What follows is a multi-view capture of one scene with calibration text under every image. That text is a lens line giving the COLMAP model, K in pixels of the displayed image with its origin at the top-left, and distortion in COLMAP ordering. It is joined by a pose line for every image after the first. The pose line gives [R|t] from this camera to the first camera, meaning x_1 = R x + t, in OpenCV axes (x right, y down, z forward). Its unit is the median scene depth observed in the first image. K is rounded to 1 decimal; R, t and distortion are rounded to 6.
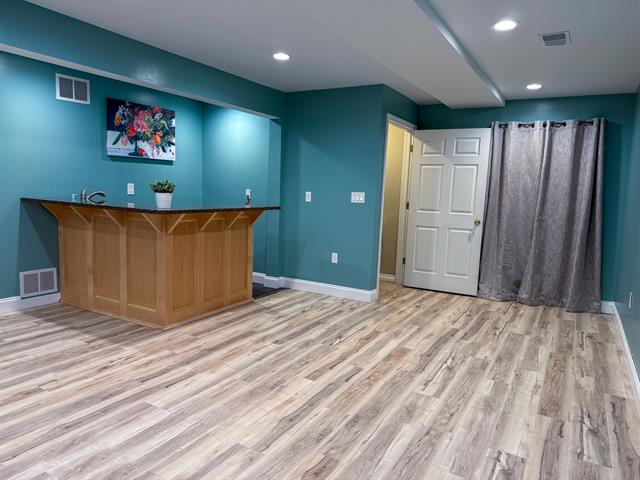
lens RADIAL K [[451.4, 0, 319.3], [0, 451.4, 239.3], [0, 0, 1]] dist [0.067118, -0.089539]
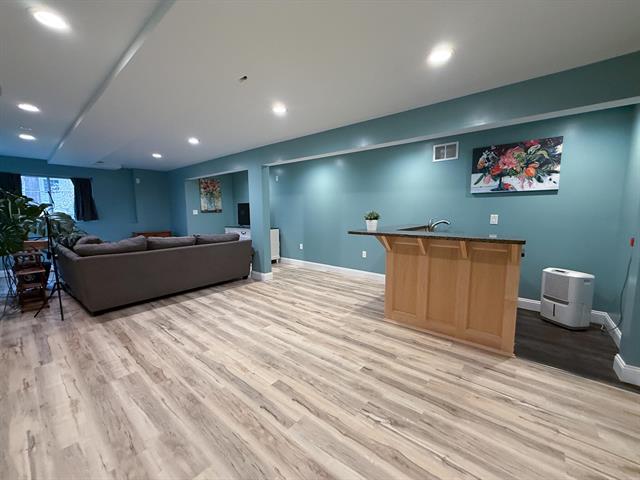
lens RADIAL K [[259.2, 0, 319.1], [0, 259.2, 240.6], [0, 0, 1]] dist [0.000656, 0.000329]
pose [[-0.181141, 0.072842, -0.980756, 0.441610], [-0.118081, 0.988428, 0.095221, -0.089706], [0.976343, 0.133057, -0.170443, 0.913583]]
